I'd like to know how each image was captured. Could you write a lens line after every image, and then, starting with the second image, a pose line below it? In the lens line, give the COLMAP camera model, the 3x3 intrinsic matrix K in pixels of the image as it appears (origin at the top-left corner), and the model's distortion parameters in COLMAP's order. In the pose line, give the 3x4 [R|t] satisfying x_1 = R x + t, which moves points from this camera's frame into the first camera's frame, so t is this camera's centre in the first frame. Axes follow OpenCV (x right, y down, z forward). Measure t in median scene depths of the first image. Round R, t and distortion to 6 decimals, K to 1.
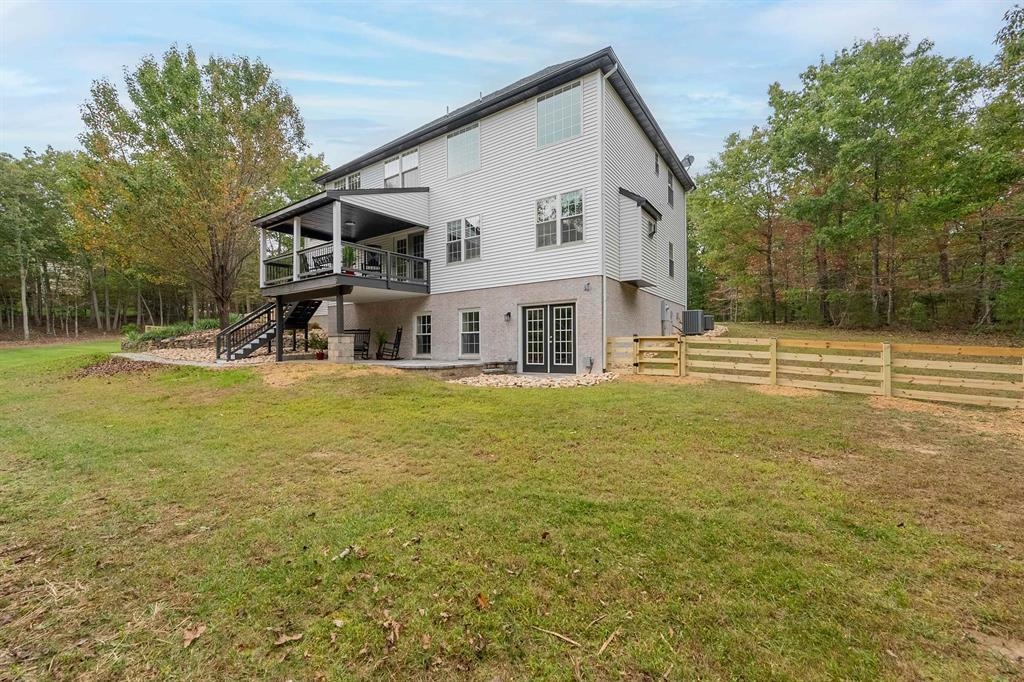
lens RADIAL K [[411.1, 0, 517.3], [0, 411.1, 340.9], [0, 0, 1]] dist [0.001155, -0.001044]
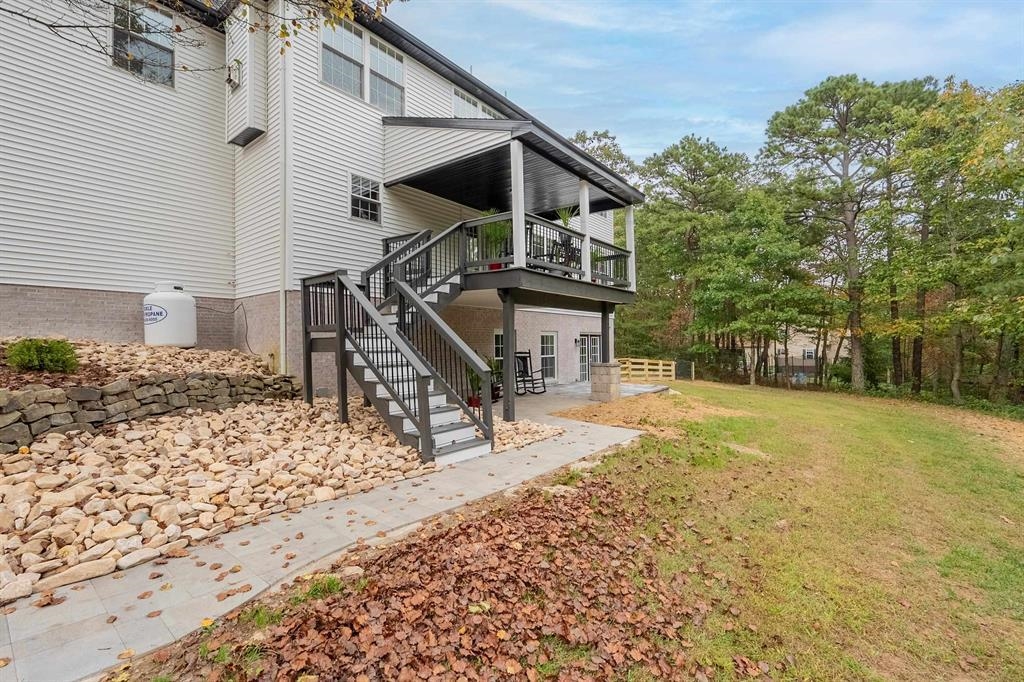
lens RADIAL K [[441.9, 0, 521.5], [0, 441.9, 336.3], [0, 0, 1]] dist [-0.003440, -0.000136]
pose [[0.045280, 0.029289, 0.998545, -1.291684], [-0.004166, 0.999567, -0.029130, -0.040770], [-0.998966, -0.002841, 0.045382, 1.129296]]
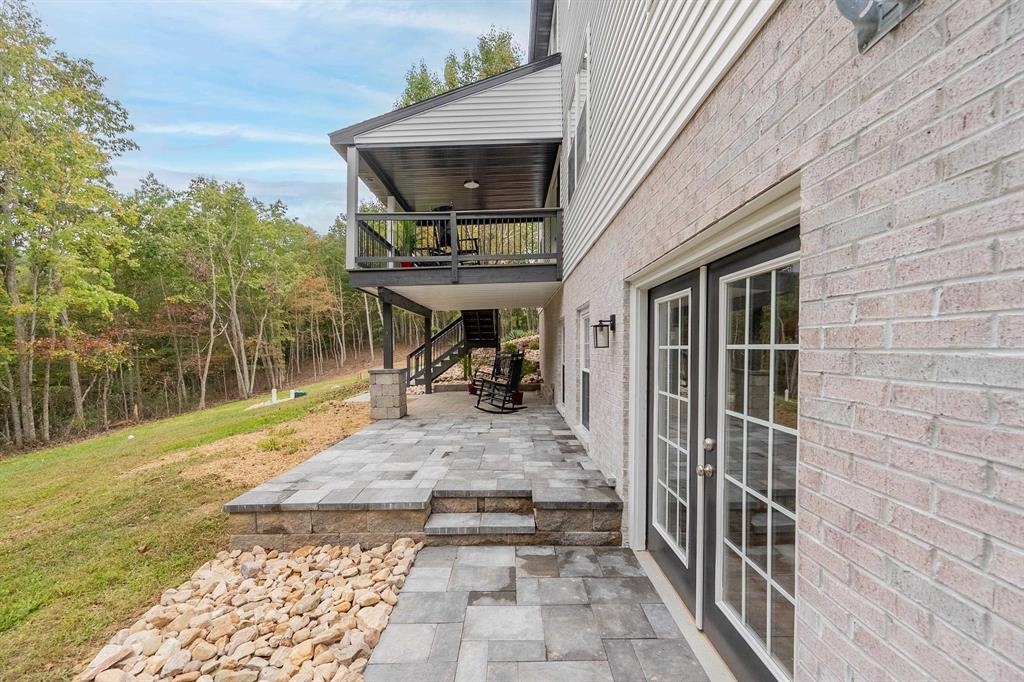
lens RADIAL K [[411.1, 0, 511.8], [0, 411.1, 347.6], [0, 0, 1]] dist [0.001155, -0.001044]
pose [[0.563337, 0.008322, -0.826185, 0.174159], [0.011929, 0.999763, 0.018204, -0.054446], [0.826141, -0.020111, 0.563104, 0.811888]]
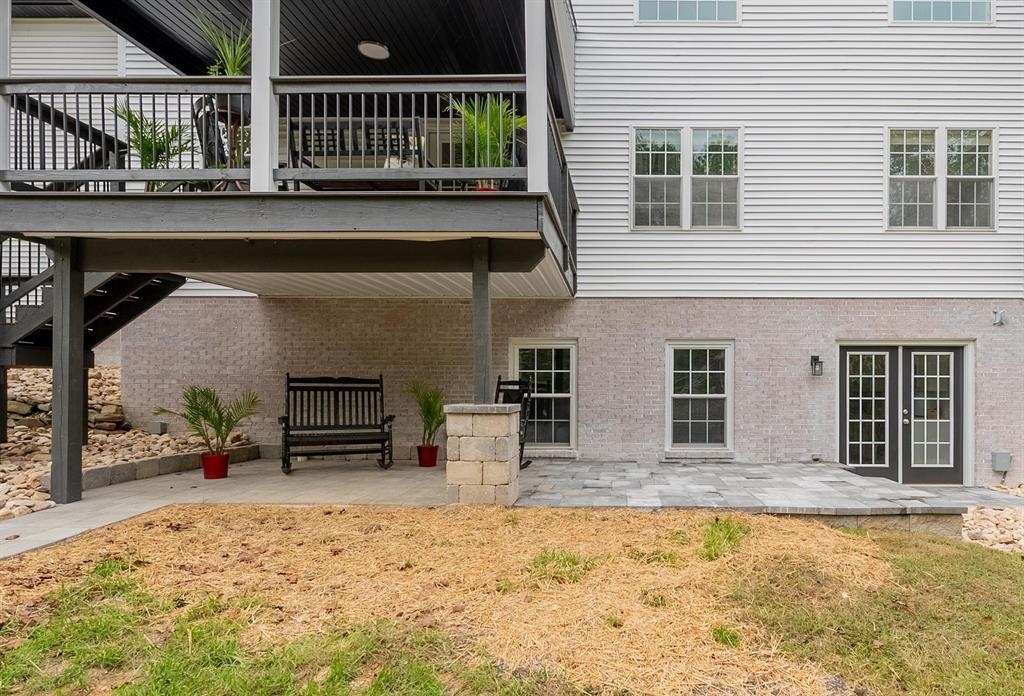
lens RADIAL K [[584.2, 0, 608.8], [0, 584.2, 394.3], [0, 0, 1]] dist [0.003860, -0.000002]
pose [[0.822100, 0.011491, 0.569227, -0.603982], [-0.020010, 0.999762, 0.008717, -0.028301], [-0.568991, -0.018557, 0.822134, 0.608566]]
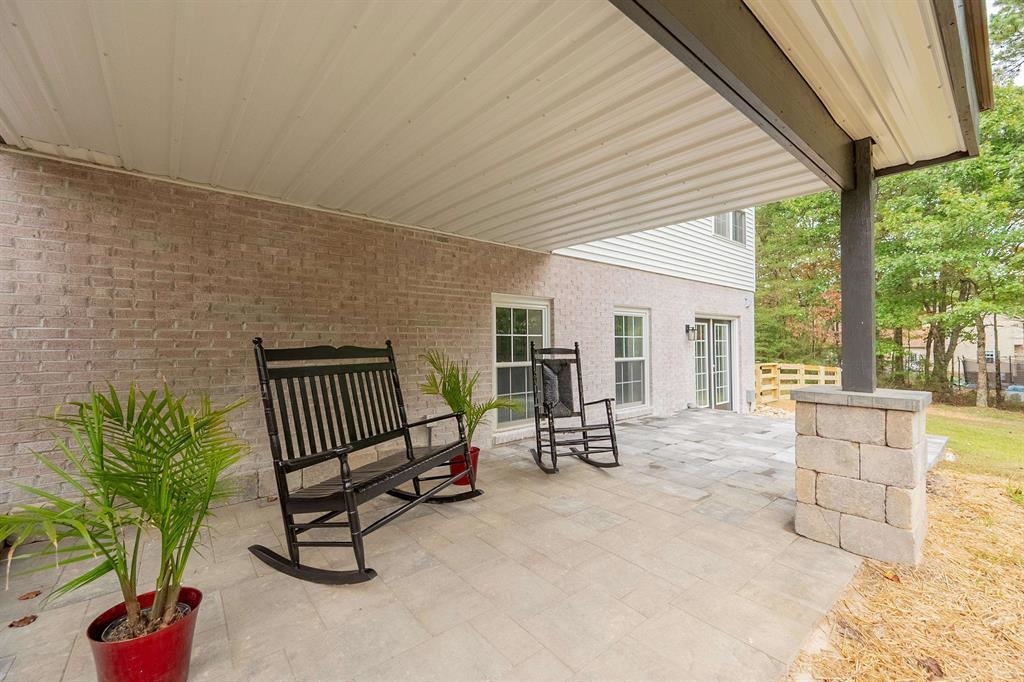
lens RADIAL K [[411.1, 0, 513.0], [0, 411.1, 341.0], [0, 0, 1]] dist [0.001155, -0.001044]
pose [[0.272393, 0.022188, 0.961930, -0.670590], [-0.005641, 0.999754, -0.021464, -0.033584], [-0.962169, 0.000420, 0.272451, 1.113195]]
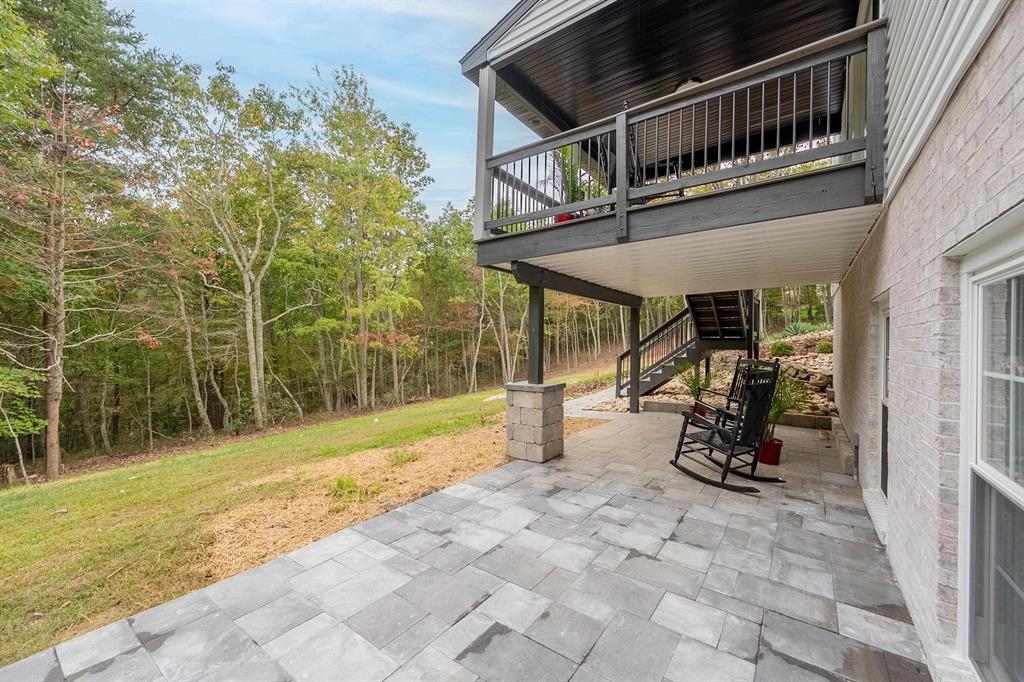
lens RADIAL K [[411.1, 0, 509.3], [0, 411.1, 338.5], [0, 0, 1]] dist [0.001155, -0.001044]
pose [[-0.019882, 0.005894, -0.999785, -0.026331], [0.004761, 0.999972, 0.005800, -0.061655], [0.999791, -0.004645, -0.019909, 0.989861]]
